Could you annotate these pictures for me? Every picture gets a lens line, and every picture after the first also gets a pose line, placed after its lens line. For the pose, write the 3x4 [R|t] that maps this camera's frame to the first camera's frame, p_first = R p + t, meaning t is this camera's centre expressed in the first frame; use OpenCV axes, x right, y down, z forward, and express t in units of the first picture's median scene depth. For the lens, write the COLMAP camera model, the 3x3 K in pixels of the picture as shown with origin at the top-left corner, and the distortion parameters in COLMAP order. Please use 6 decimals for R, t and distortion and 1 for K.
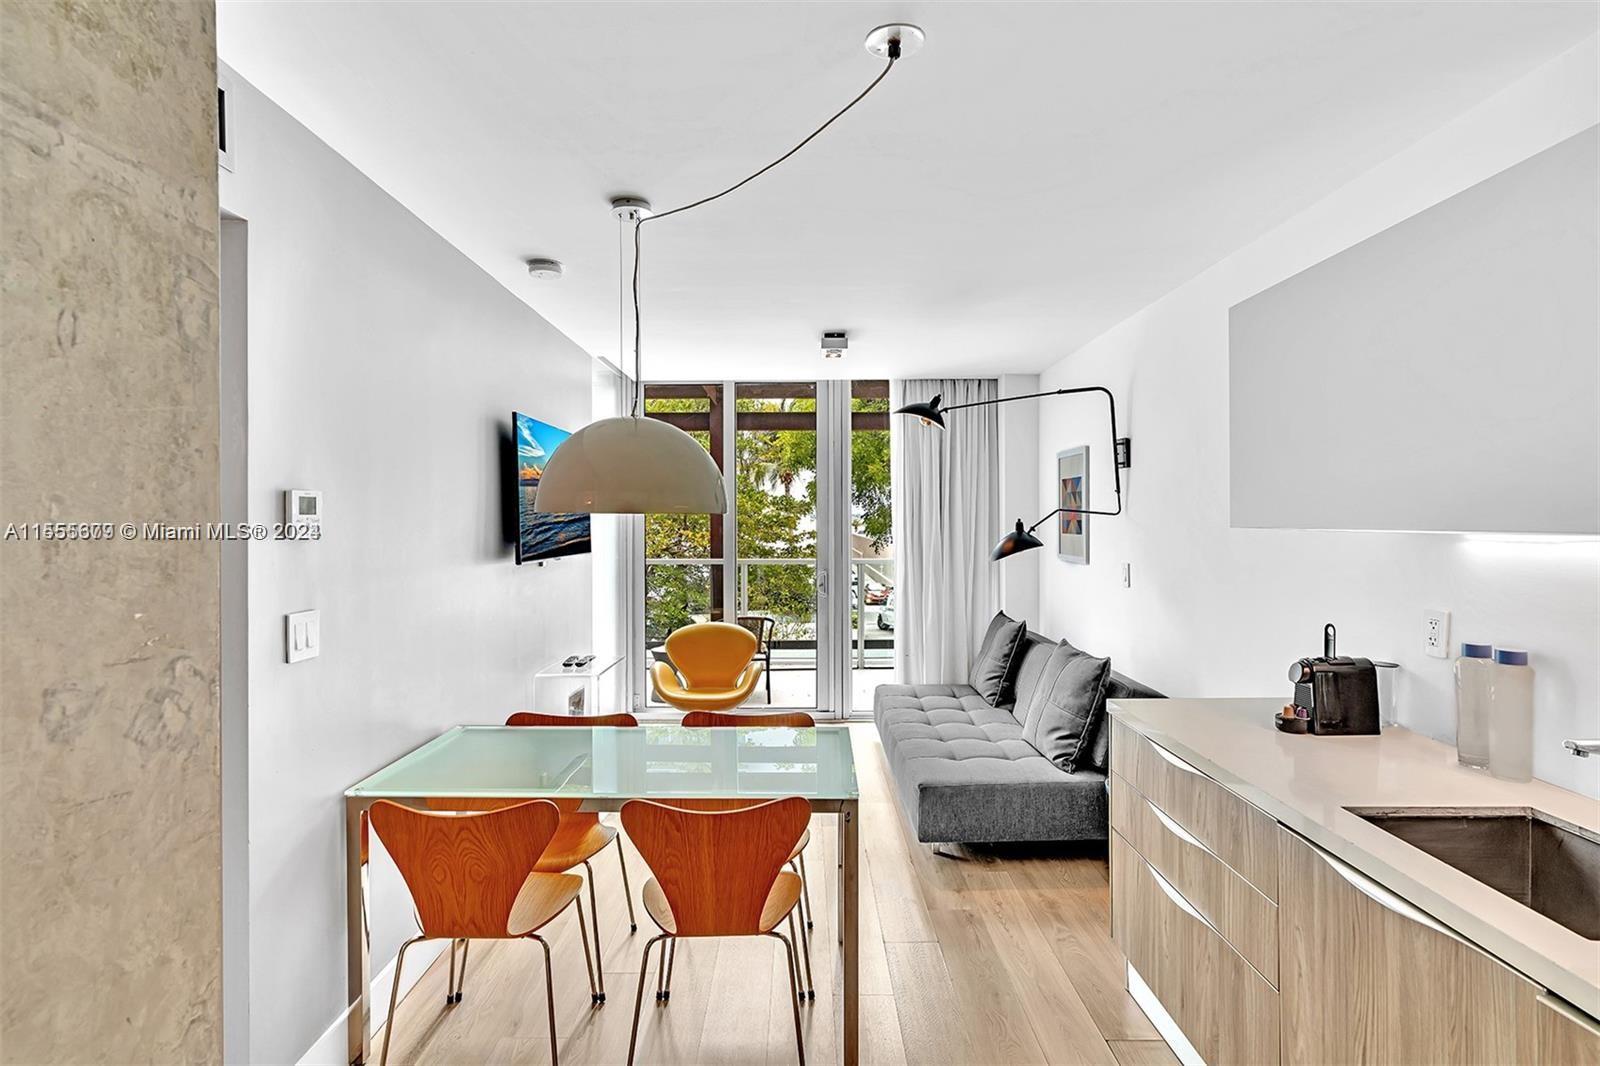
lens RADIAL K [[825.7, 0, 800.4], [0, 825.7, 510.8], [0, 0, 1]] dist [-0.002224, 0.000324]
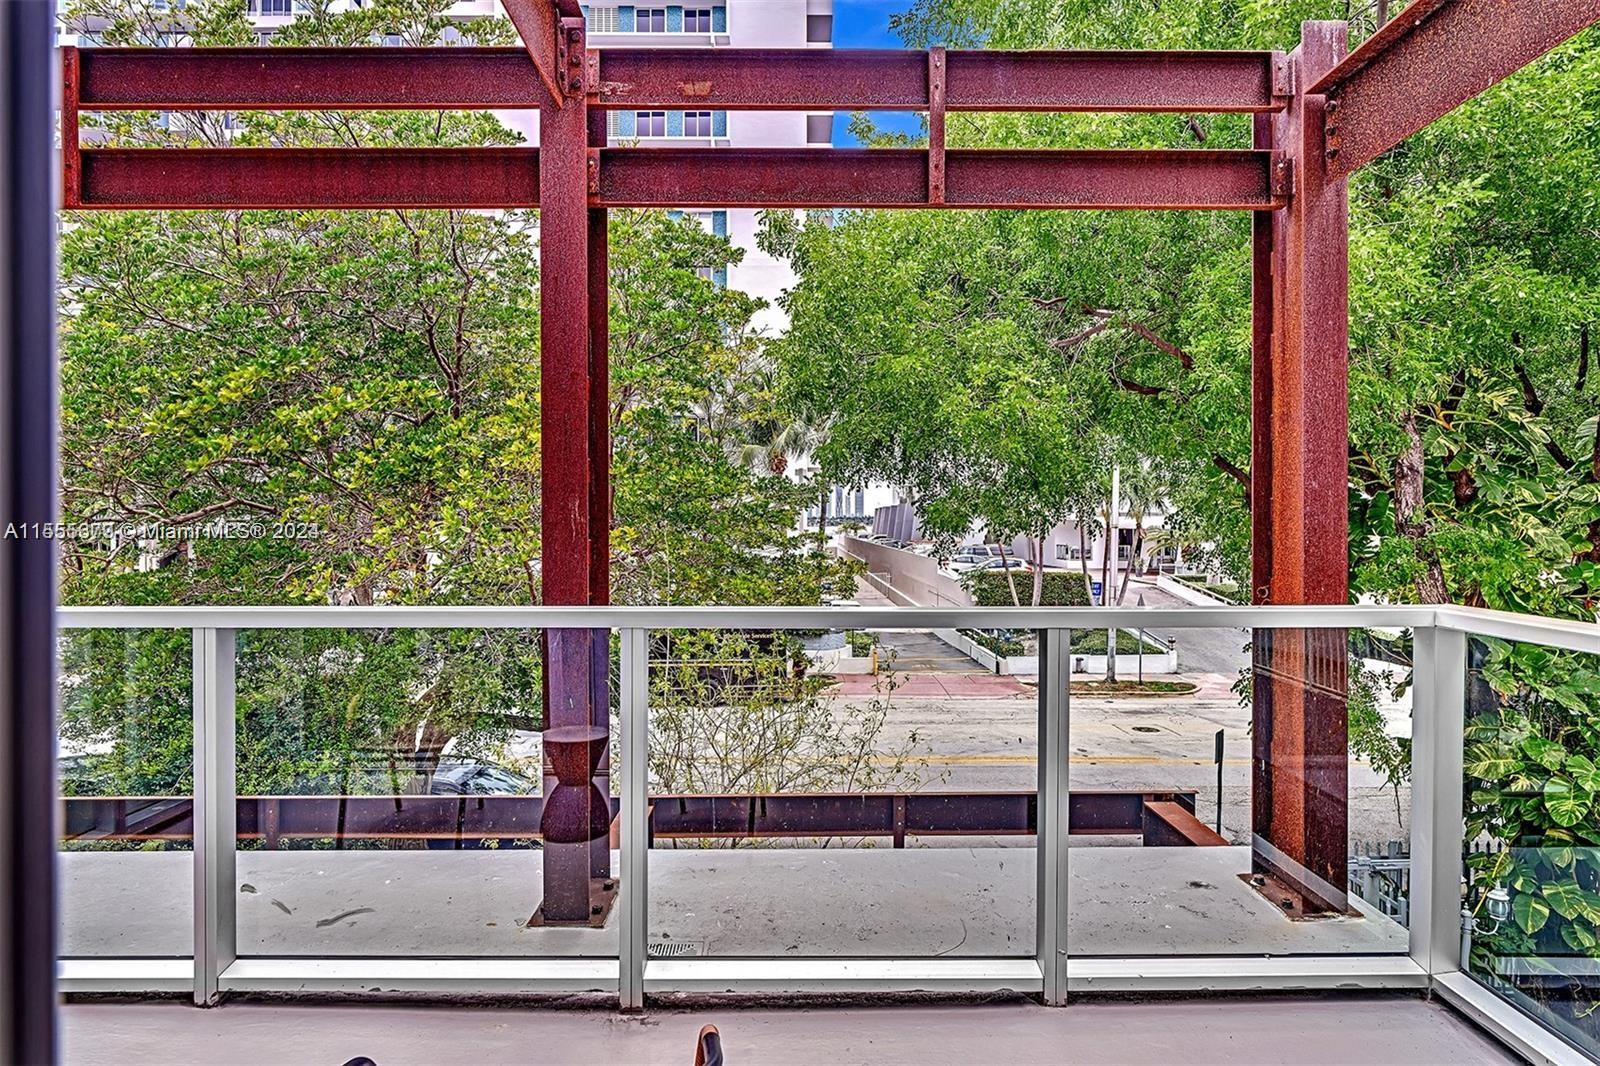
lens RADIAL K [[771.9, 0, 835.0], [0, 771.9, 524.1], [0, 0, 1]] dist [0.000974, 0.000707]
pose [[0.998560, 0.002686, 0.053582, -0.019205], [-0.003268, 0.999937, 0.010782, 0.044959], [-0.053549, -0.010941, 0.998505, 1.326678]]
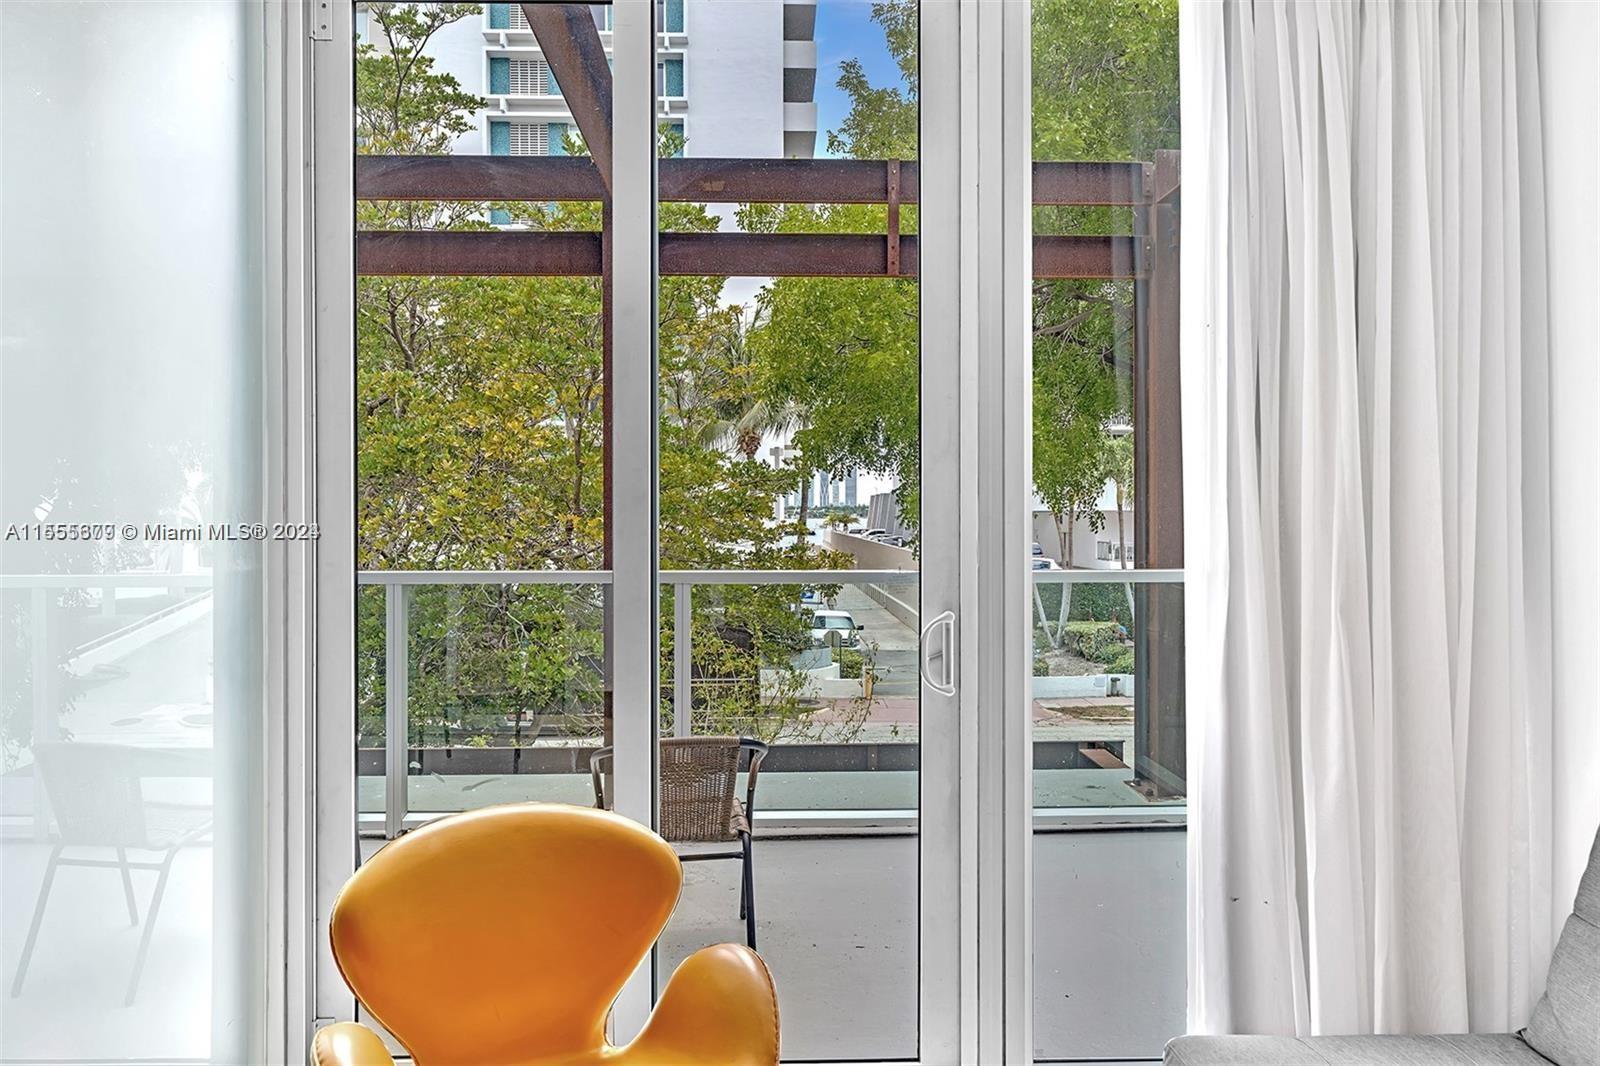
lens RADIAL K [[1120.6, 0, 795.9], [0, 1120.6, 503.9], [0, 0, 1]] dist [0.002103, 0.001795]
pose [[0.999461, 0.003729, 0.032602, -0.049266], [-0.003728, 0.999993, -0.000102, 0.041171], [-0.032602, -0.000019, 0.999468, 0.725942]]
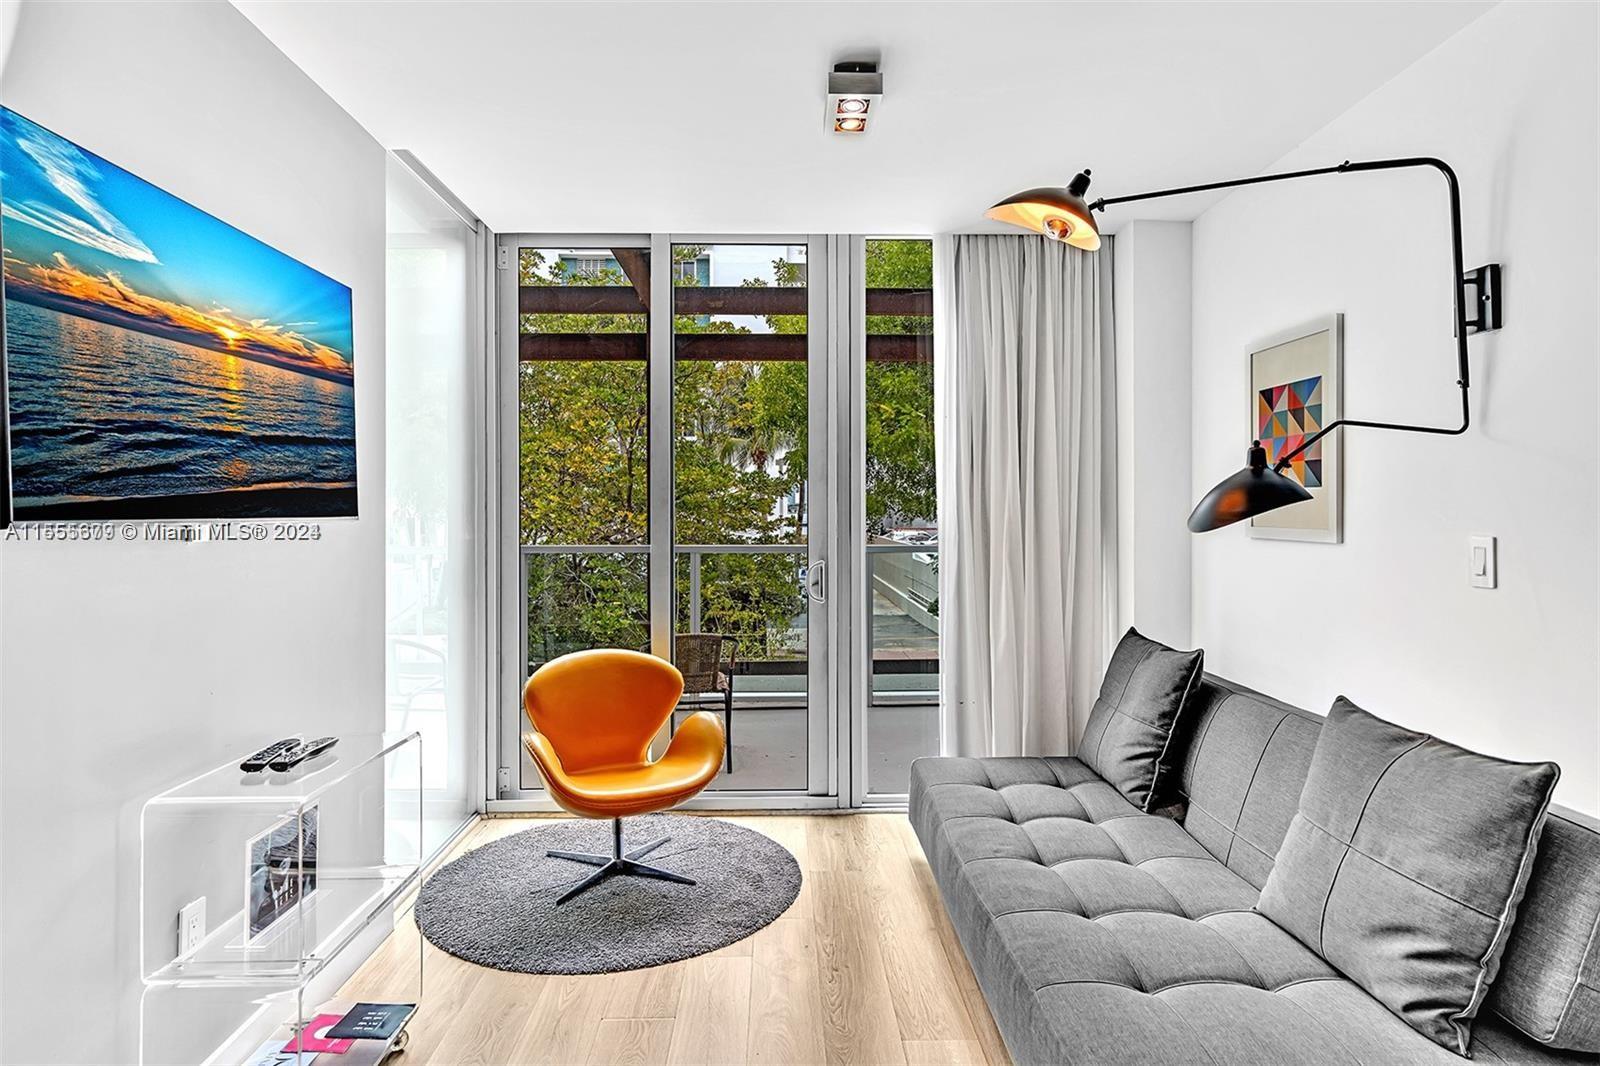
lens RADIAL K [[905.0, 0, 804.9], [0, 905.0, 501.6], [0, 0, 1]] dist [0.000717, -0.000015]
pose [[0.999457, 0.001265, 0.032933, -0.004682], [-0.001258, 0.999999, -0.000233, 0.037268], [-0.032934, 0.000192, 0.999458, 0.421930]]
